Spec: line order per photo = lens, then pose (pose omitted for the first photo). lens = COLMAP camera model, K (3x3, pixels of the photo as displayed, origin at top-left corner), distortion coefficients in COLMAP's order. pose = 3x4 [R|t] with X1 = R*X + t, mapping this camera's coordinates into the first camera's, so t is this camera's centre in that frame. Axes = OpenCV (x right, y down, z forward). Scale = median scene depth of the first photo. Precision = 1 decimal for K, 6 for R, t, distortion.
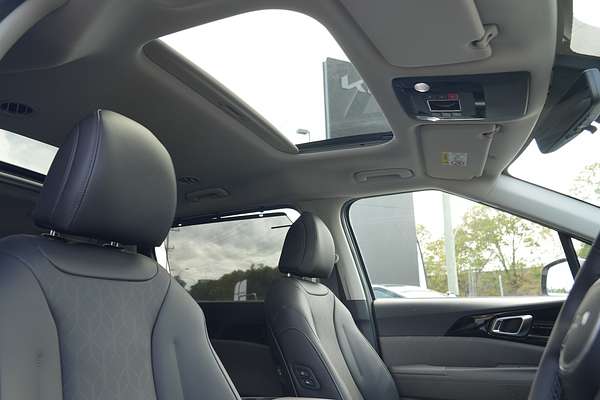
lens RADIAL K [[431.8, 0, 300.0], [0, 431.8, 225.9], [0, 0, 1]] dist [-0.005857, 0.001005]
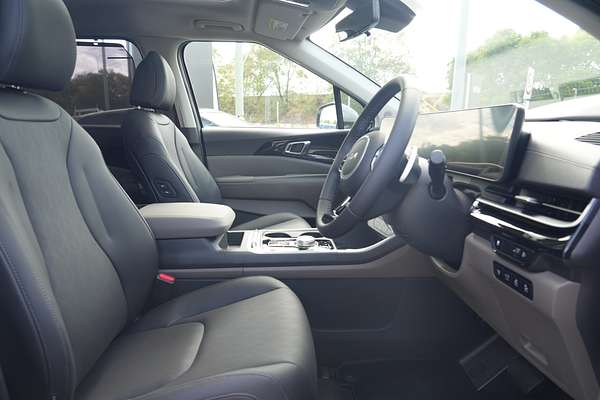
lens RADIAL K [[431.8, 0, 300.0], [0, 431.8, 225.9], [0, 0, 1]] dist [-0.005857, 0.001005]
pose [[0.862195, -0.099820, 0.496645, -0.242894], [-0.120112, 0.912154, 0.391852, -0.097863], [-0.492132, -0.397506, 0.774465, -0.240334]]
